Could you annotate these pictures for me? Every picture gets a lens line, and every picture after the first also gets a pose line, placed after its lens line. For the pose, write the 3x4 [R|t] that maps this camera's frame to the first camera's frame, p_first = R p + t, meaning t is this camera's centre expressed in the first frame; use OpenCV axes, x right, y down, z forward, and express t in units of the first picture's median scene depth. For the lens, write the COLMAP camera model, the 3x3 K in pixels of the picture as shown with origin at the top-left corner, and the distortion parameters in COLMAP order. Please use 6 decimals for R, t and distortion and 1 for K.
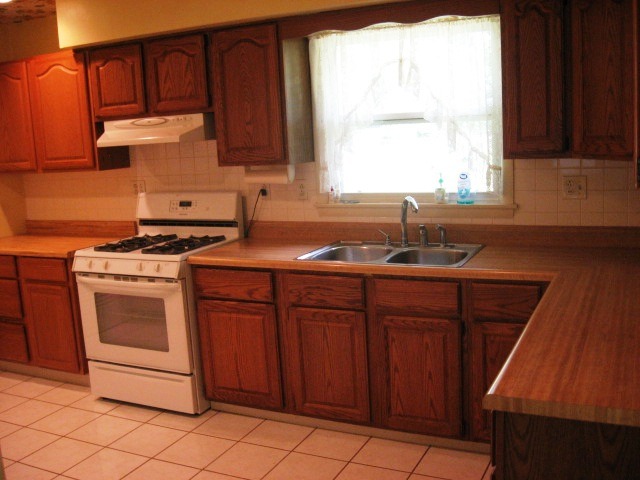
lens RADIAL K [[664.8, 0, 320.3], [0, 664.8, 238.8], [0, 0, 1]] dist [-0.109957, 0.000000]
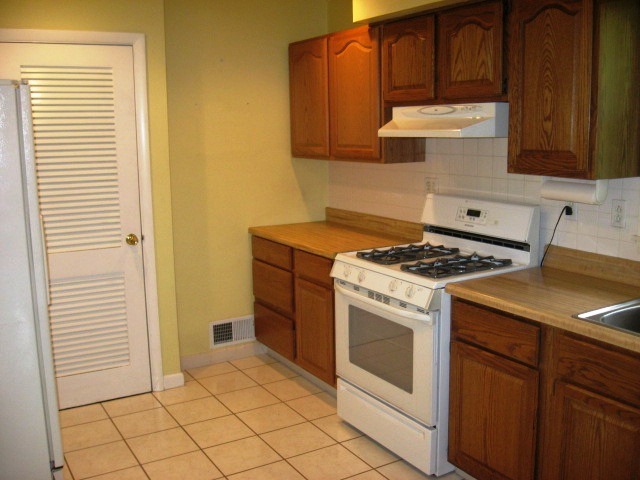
lens RADIAL K [[664.8, 0, 321.1], [0, 664.8, 244.0], [0, 0, 1]] dist [-0.109957, 0.000000]
pose [[0.834240, 0.132056, -0.535355, 0.084761], [-0.111734, 0.991242, 0.070395, -0.054873], [0.539962, 0.001090, 0.841689, 0.230172]]
